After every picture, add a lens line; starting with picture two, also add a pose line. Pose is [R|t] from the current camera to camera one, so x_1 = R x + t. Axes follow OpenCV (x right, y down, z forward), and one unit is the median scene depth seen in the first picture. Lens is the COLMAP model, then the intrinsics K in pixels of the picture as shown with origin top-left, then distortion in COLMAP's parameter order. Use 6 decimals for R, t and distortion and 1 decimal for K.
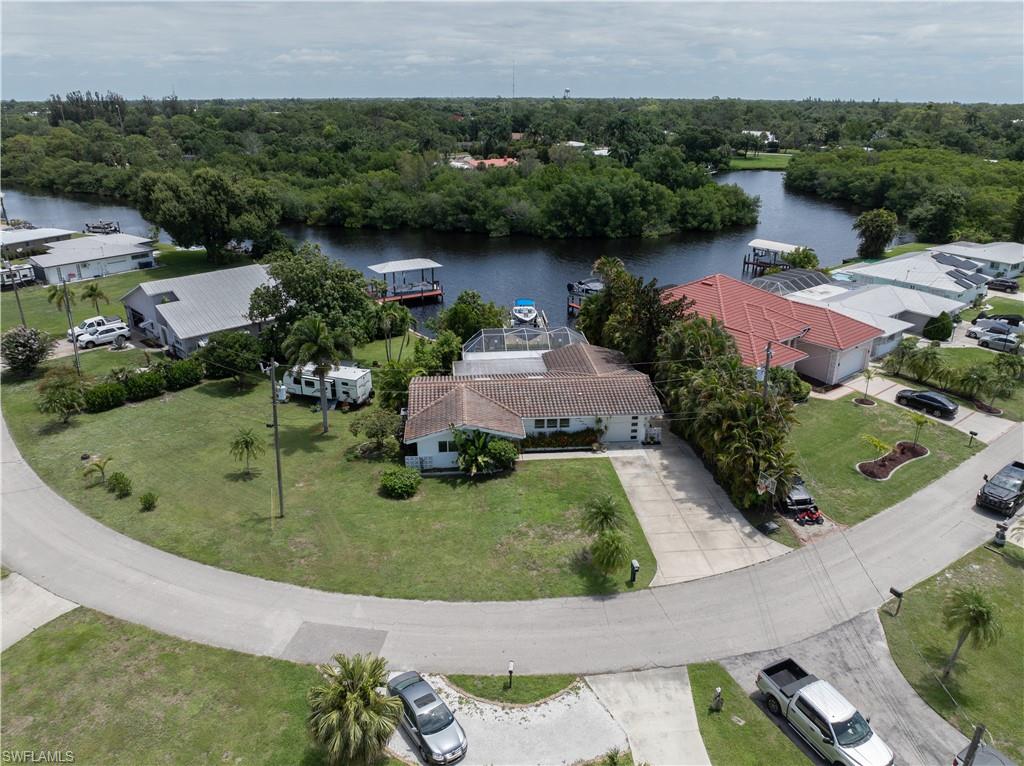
lens RADIAL K [[724.1, 0, 505.0], [0, 724.1, 382.6], [0, 0, 1]] dist [-0.049807, 0.021225]
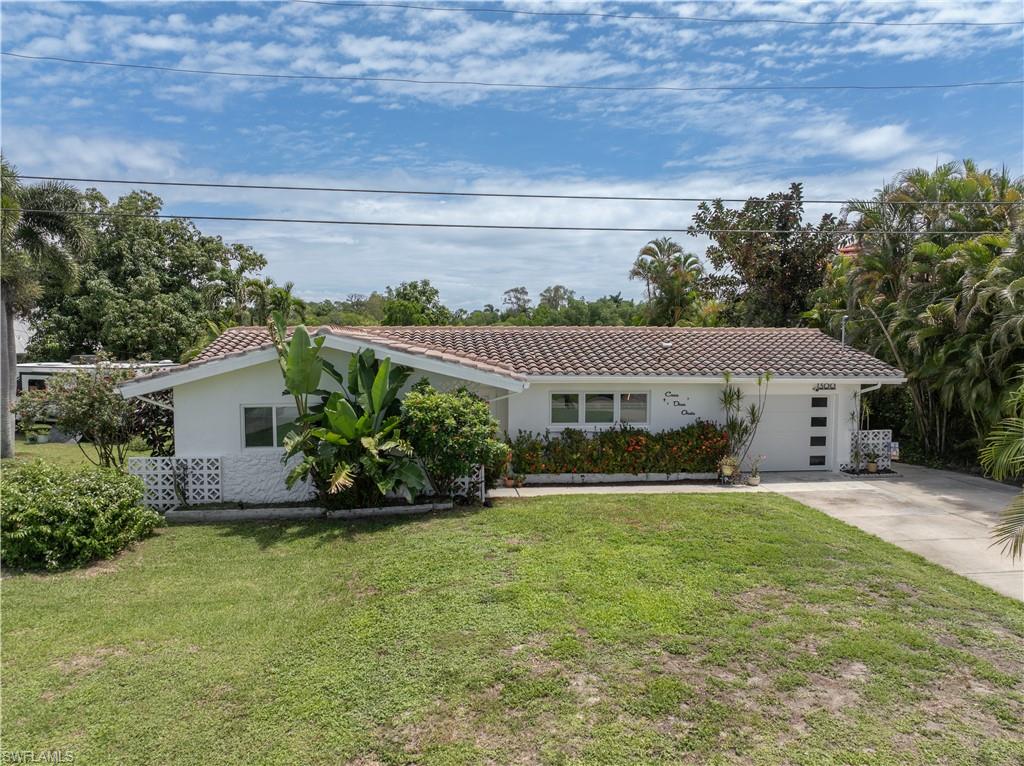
lens RADIAL K [[724.1, 0, 505.0], [0, 724.1, 382.6], [0, 0, 1]] dist [-0.049807, 0.021225]
pose [[0.999876, 0.001141, 0.015706, 0.013552], [0.003745, 0.951534, -0.307520, 0.164339], [-0.015296, 0.307540, 0.951412, 0.701375]]
